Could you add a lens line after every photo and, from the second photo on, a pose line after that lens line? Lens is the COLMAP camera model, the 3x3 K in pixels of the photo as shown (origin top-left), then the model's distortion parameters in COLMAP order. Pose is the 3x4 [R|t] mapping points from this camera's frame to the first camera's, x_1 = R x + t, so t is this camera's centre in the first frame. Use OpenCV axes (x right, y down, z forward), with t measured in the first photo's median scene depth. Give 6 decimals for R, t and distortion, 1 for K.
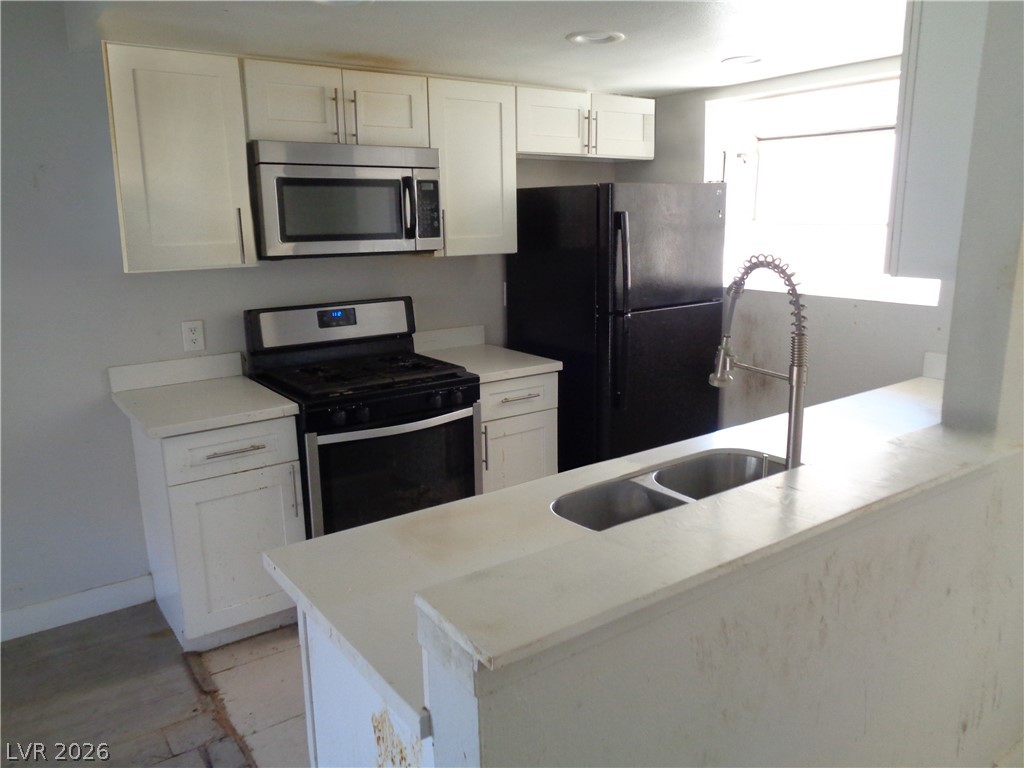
lens RADIAL K [[766.8, 0, 511.6], [0, 766.8, 388.0], [0, 0, 1]] dist [0.001299, 0.002598]
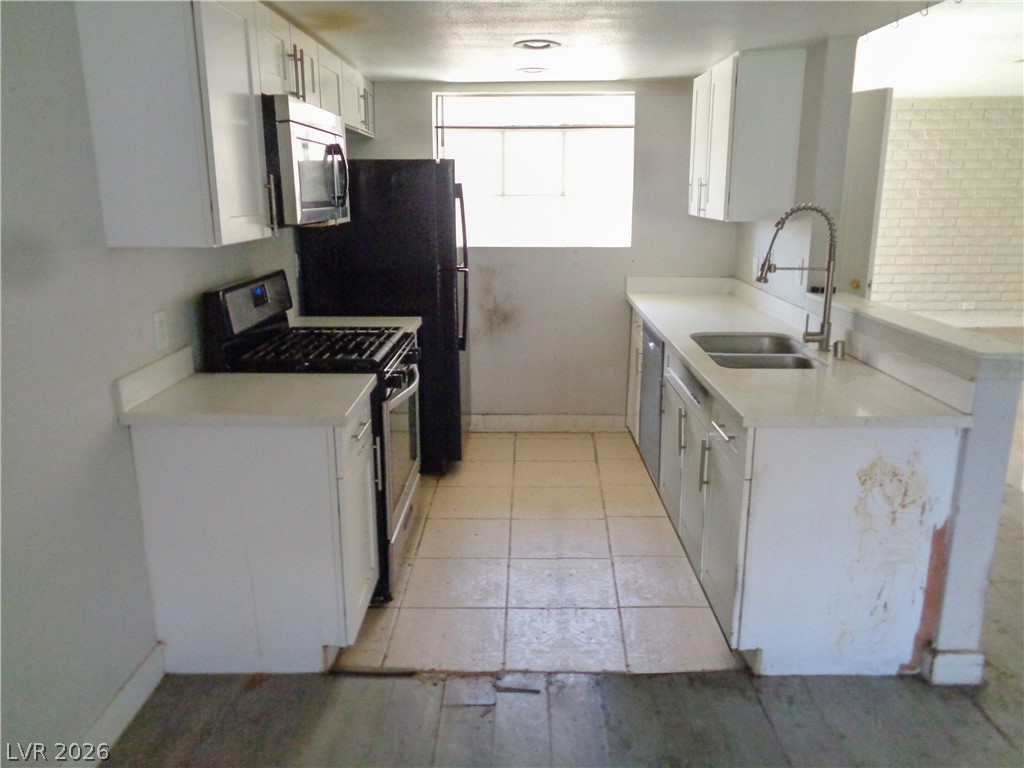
lens RADIAL K [[766.8, 0, 511.9], [0, 766.8, 378.9], [0, 0, 1]] dist [0.001299, 0.002598]
pose [[0.592820, -0.178748, 0.785248, -0.881548], [0.172649, 0.980595, 0.092874, -0.029874], [-0.786611, 0.080514, 0.612177, 0.246678]]
